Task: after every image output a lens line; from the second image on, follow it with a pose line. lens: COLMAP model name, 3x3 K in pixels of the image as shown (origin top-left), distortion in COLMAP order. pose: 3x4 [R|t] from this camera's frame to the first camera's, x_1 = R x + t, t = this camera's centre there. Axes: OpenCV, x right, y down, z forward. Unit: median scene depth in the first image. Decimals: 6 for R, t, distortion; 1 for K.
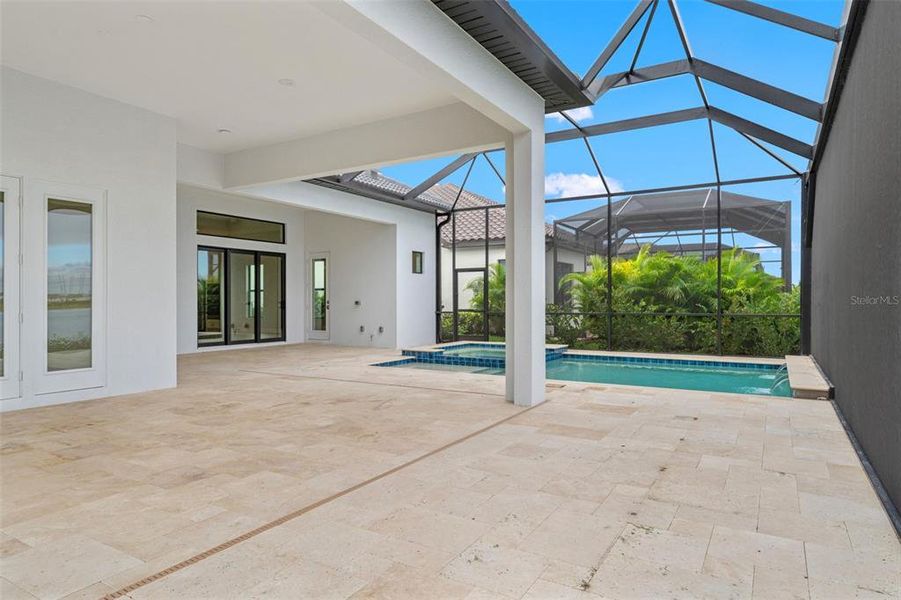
lens RADIAL K [[534.3, 0, 450.5], [0, 534.3, 300.0], [0, 0, 1]] dist [-0.000286, 0.000112]
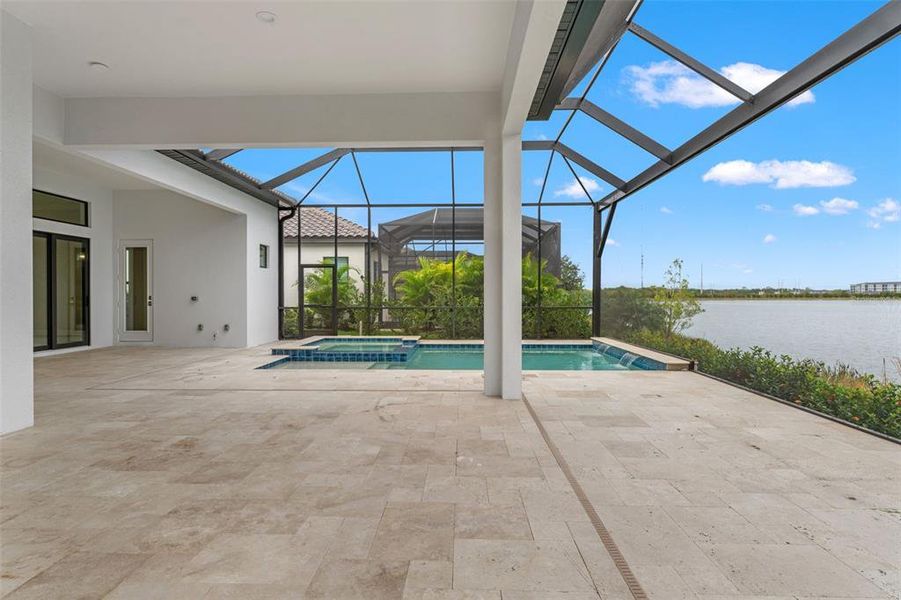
lens RADIAL K [[455.8, 0, 445.0], [0, 455.8, 298.0], [0, 0, 1]] dist [-0.001118, -0.000010]
pose [[0.875142, -0.002098, 0.483862, -0.199594], [-0.001779, 0.999970, 0.007553, -0.002433], [-0.483863, -0.007470, 0.875112, 0.144986]]
